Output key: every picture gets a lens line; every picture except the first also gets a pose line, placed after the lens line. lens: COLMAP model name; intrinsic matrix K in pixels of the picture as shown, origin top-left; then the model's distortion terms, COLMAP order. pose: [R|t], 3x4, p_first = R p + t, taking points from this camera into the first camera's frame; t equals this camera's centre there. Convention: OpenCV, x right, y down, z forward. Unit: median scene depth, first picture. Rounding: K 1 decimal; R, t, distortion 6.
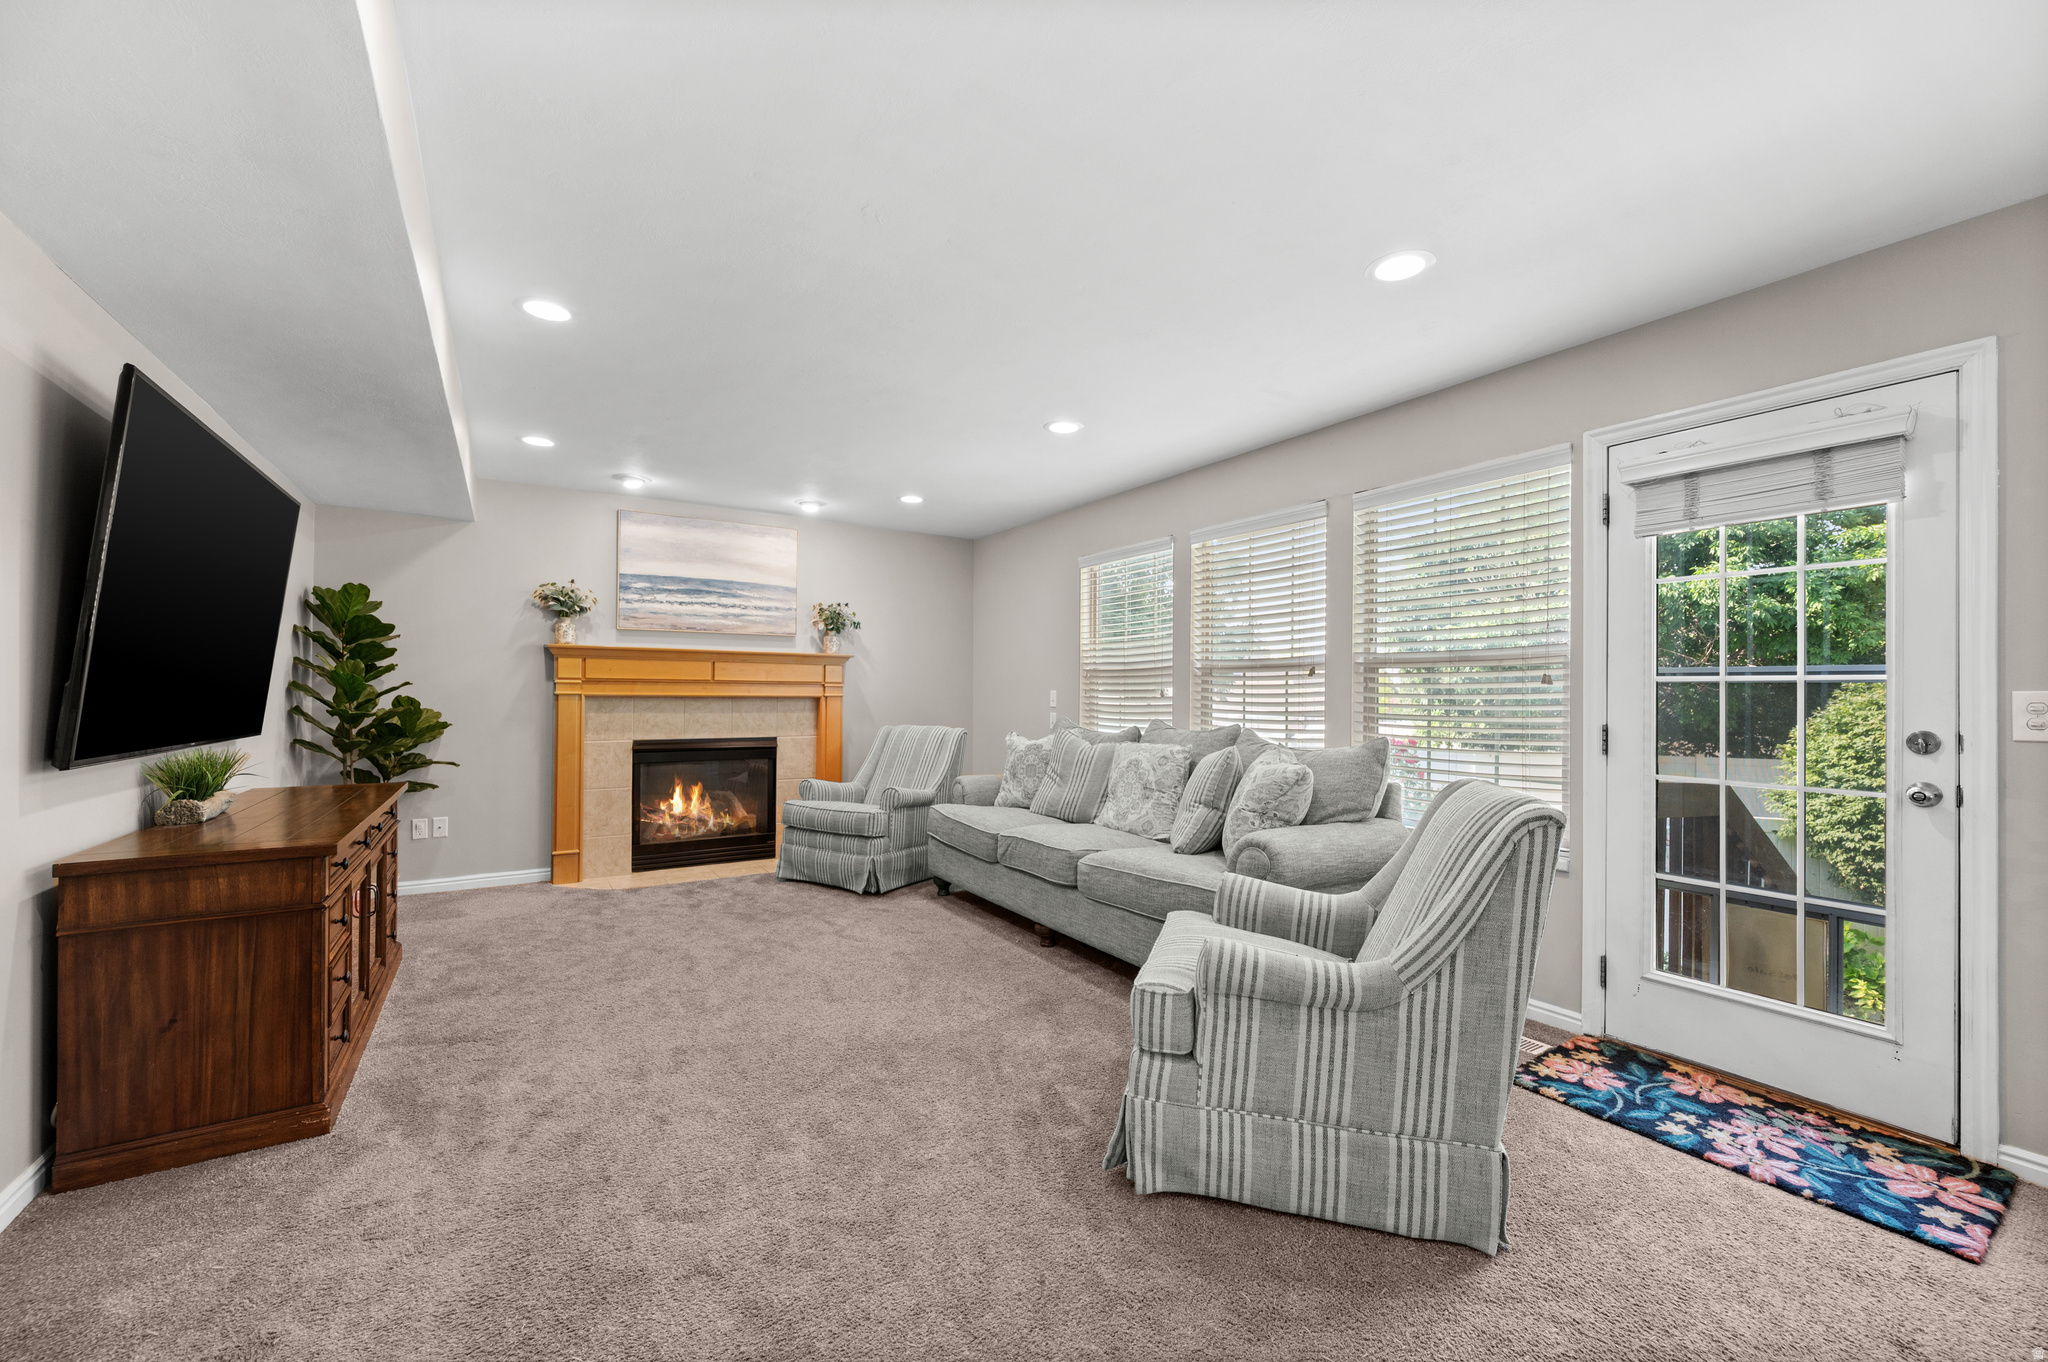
lens RADIAL K [[799.4, 0, 1023.8], [0, 799.4, 683.1], [0, 0, 1]] dist [-0.002987, 0.000313]
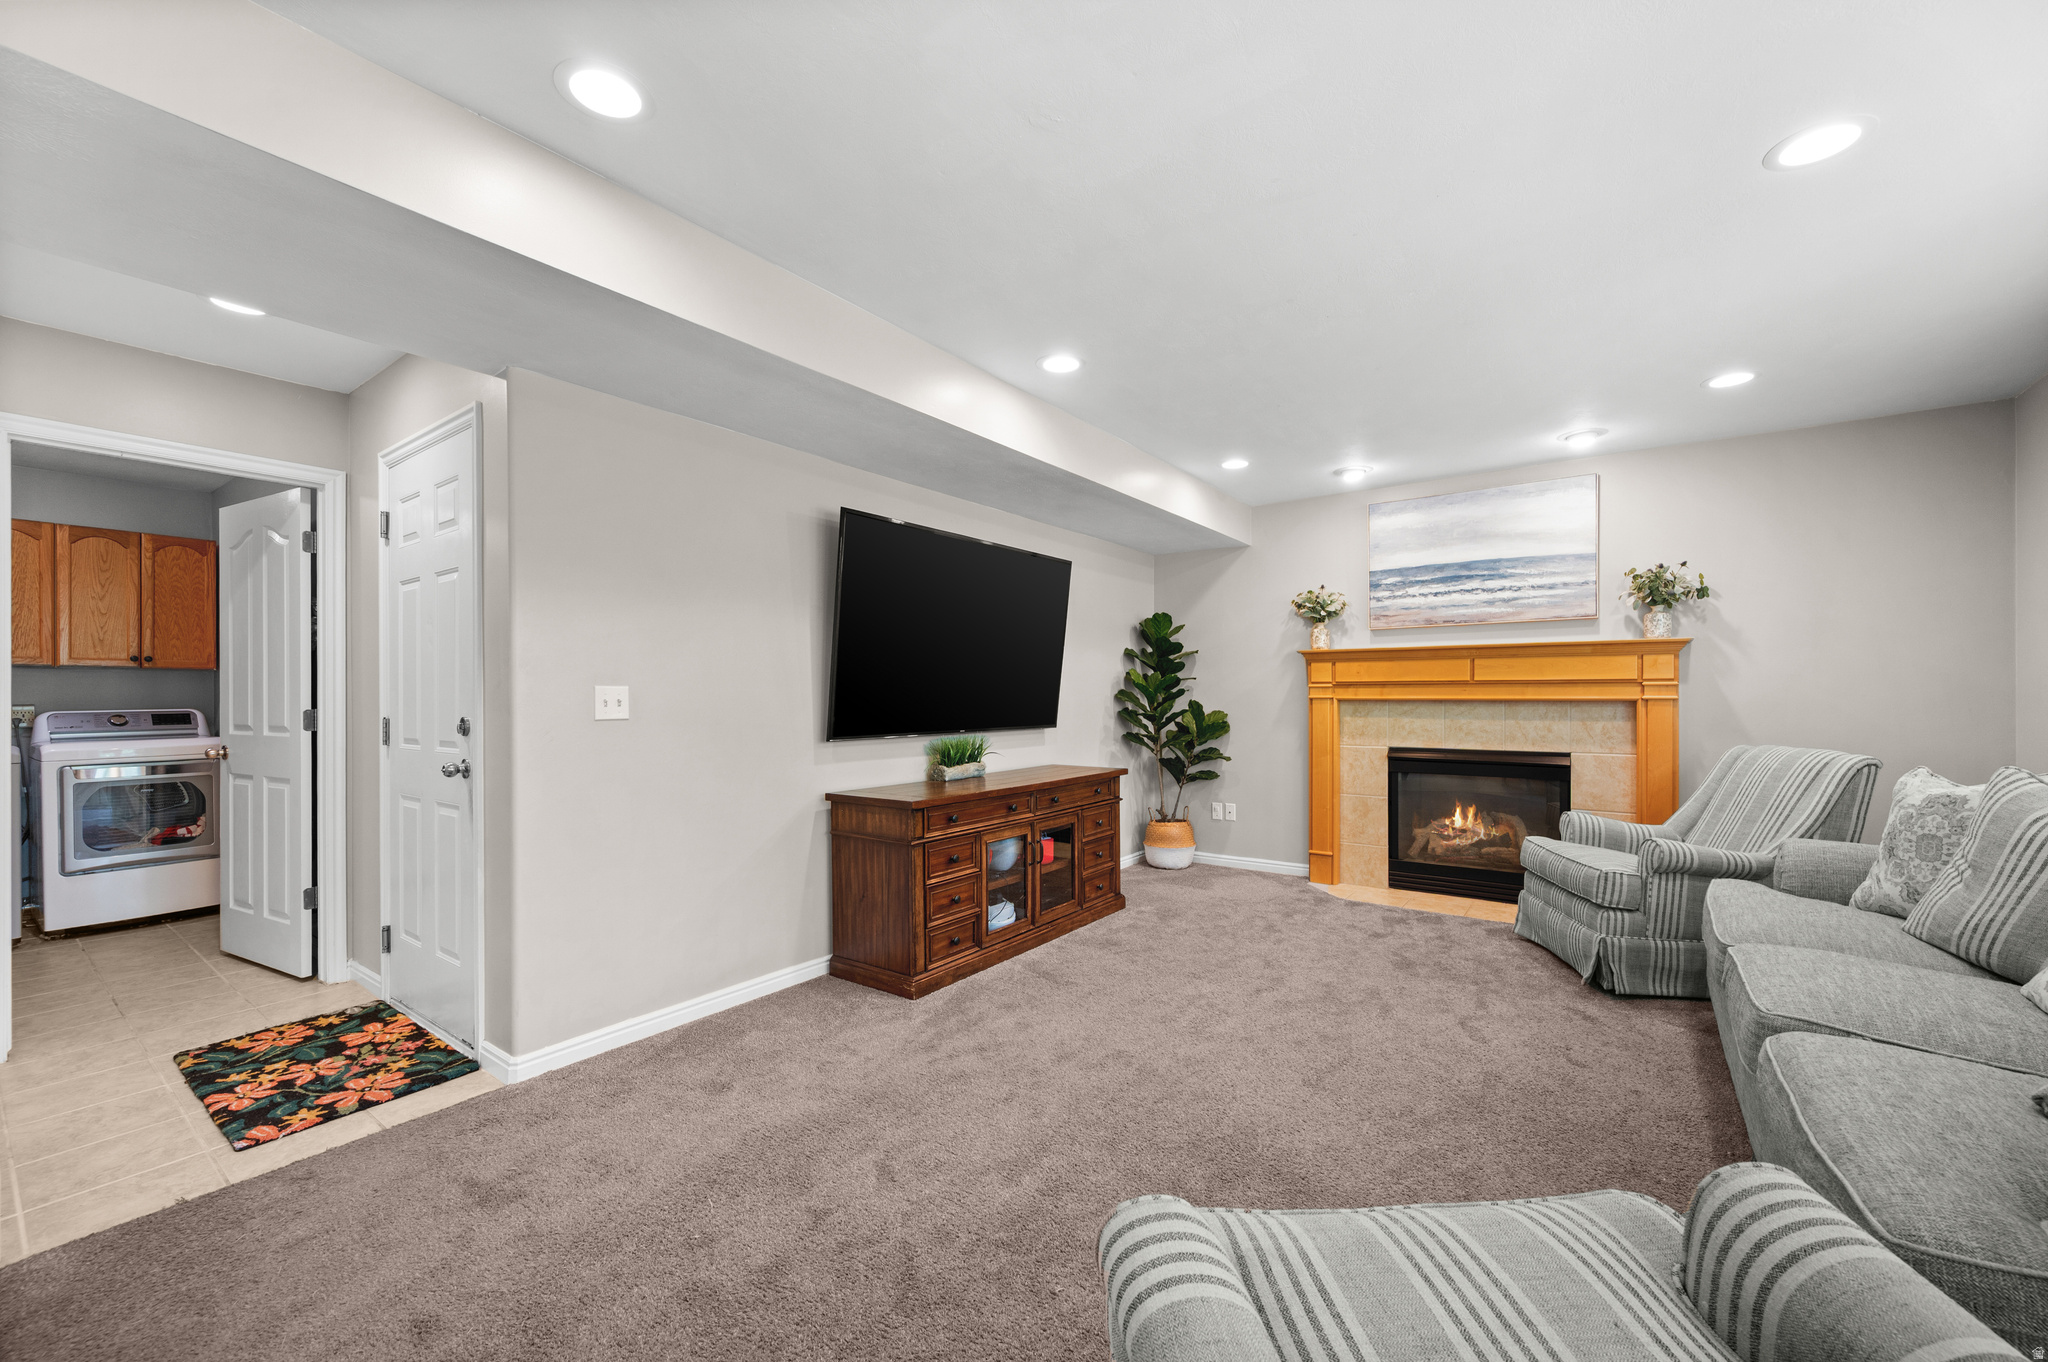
lens RADIAL K [[799.4, 0, 1027.8], [0, 799.4, 697.1], [0, 0, 1]] dist [-0.002987, 0.000313]
pose [[0.375072, -0.006638, -0.926972, 0.249032], [0.017219, 0.999852, -0.000193, 0.006585], [0.926836, -0.015889, 0.375130, 0.289733]]
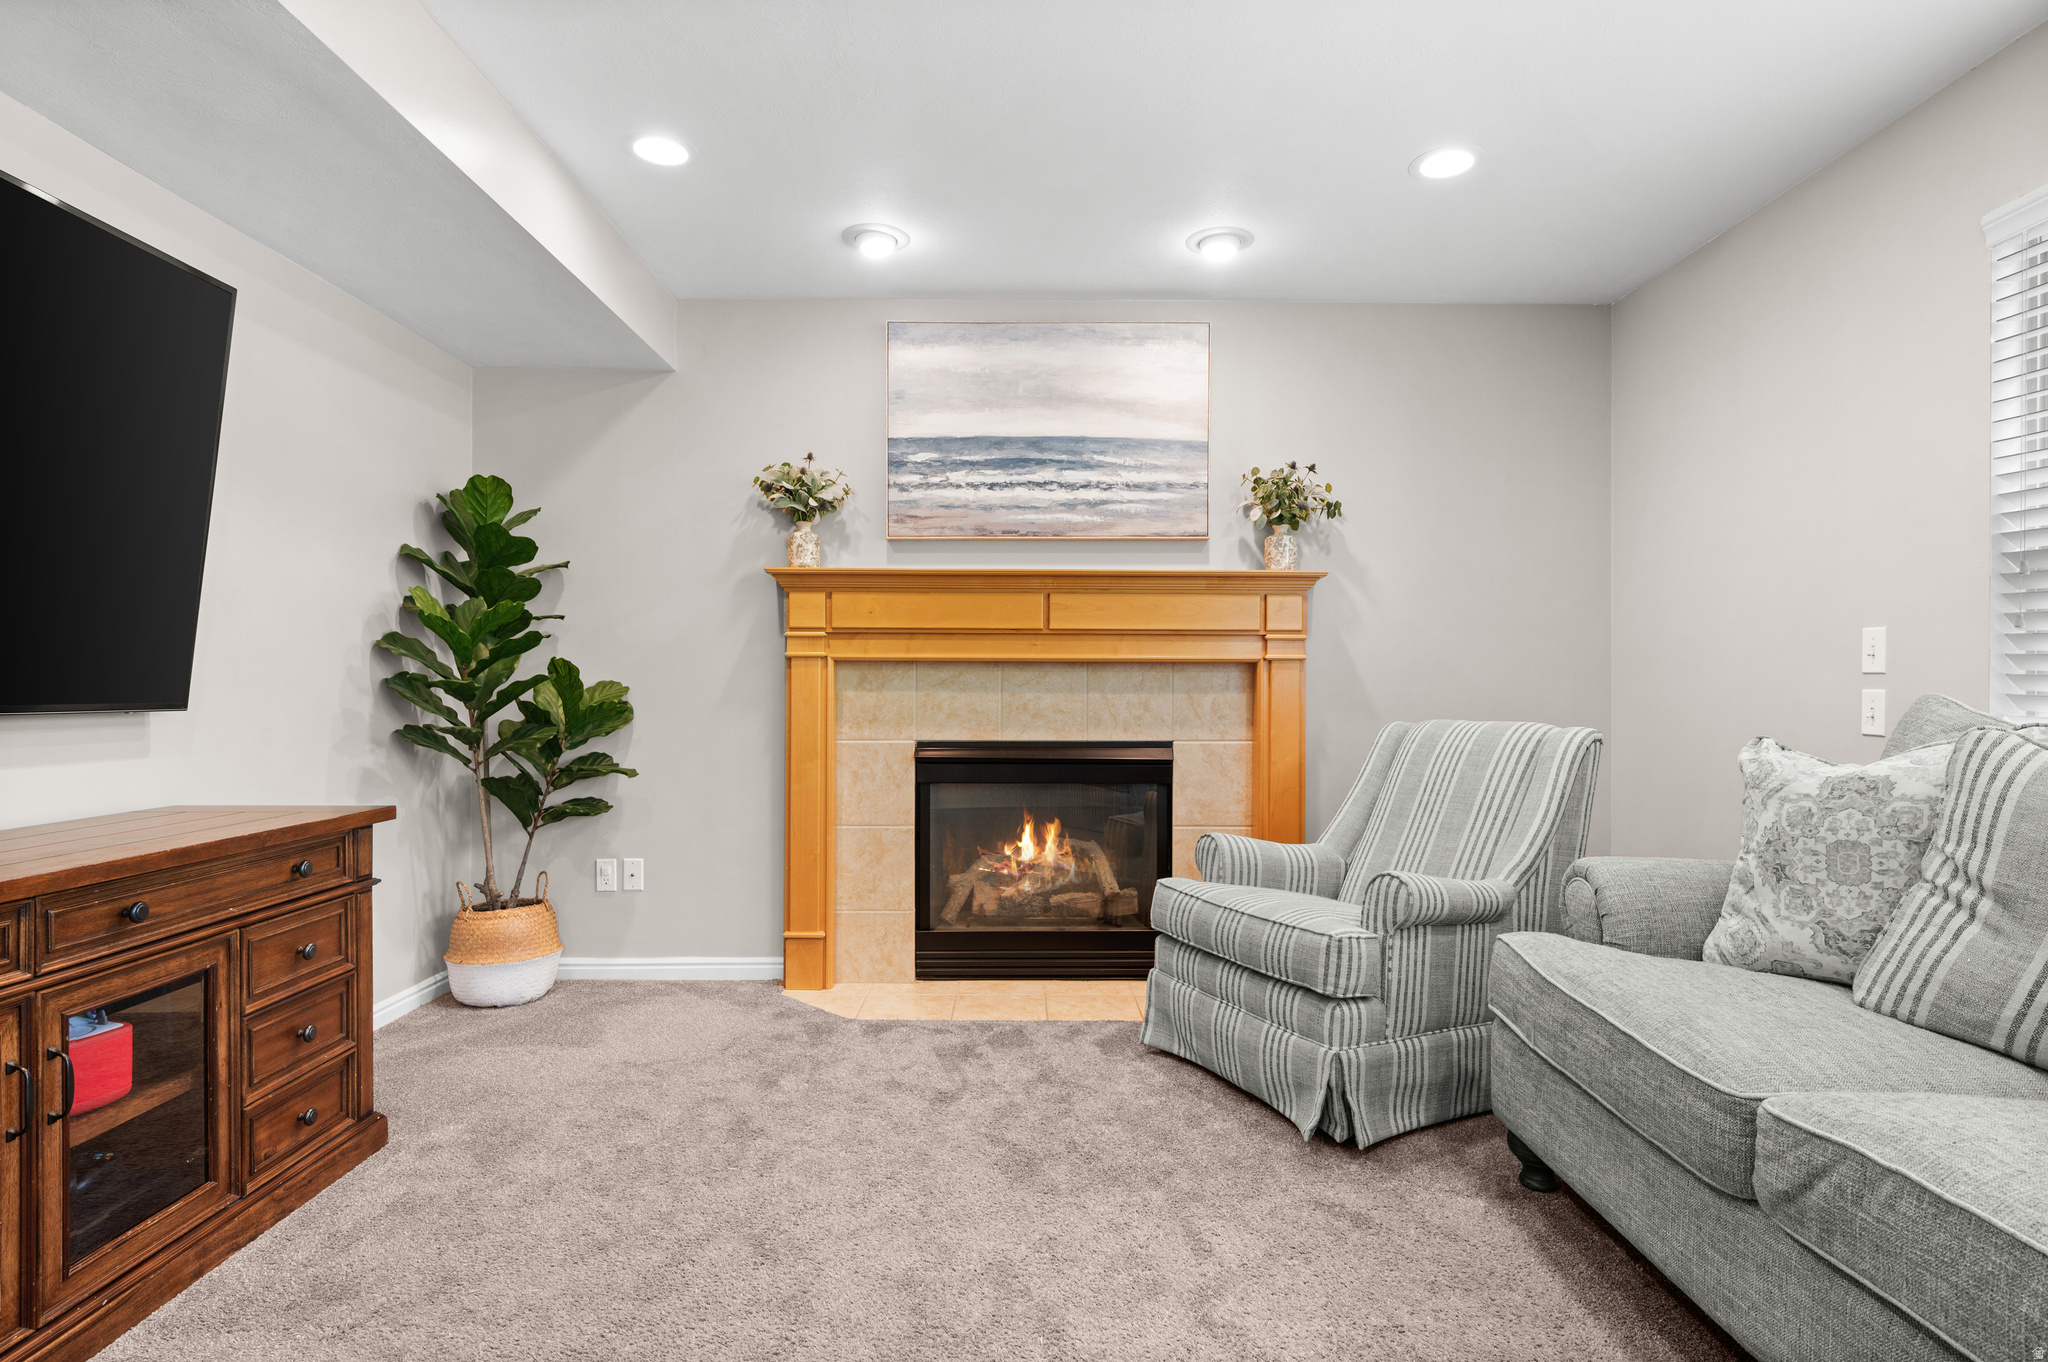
lens RADIAL K [[1055.3, 0, 1034.9], [0, 1055.3, 691.3], [0, 0, 1]] dist [-0.001610, 0.001132]
pose [[0.854866, -0.003558, -0.518837, -0.046221], [0.009805, 0.999909, 0.009299, 0.035328], [0.518757, -0.013037, 0.854823, 0.473534]]
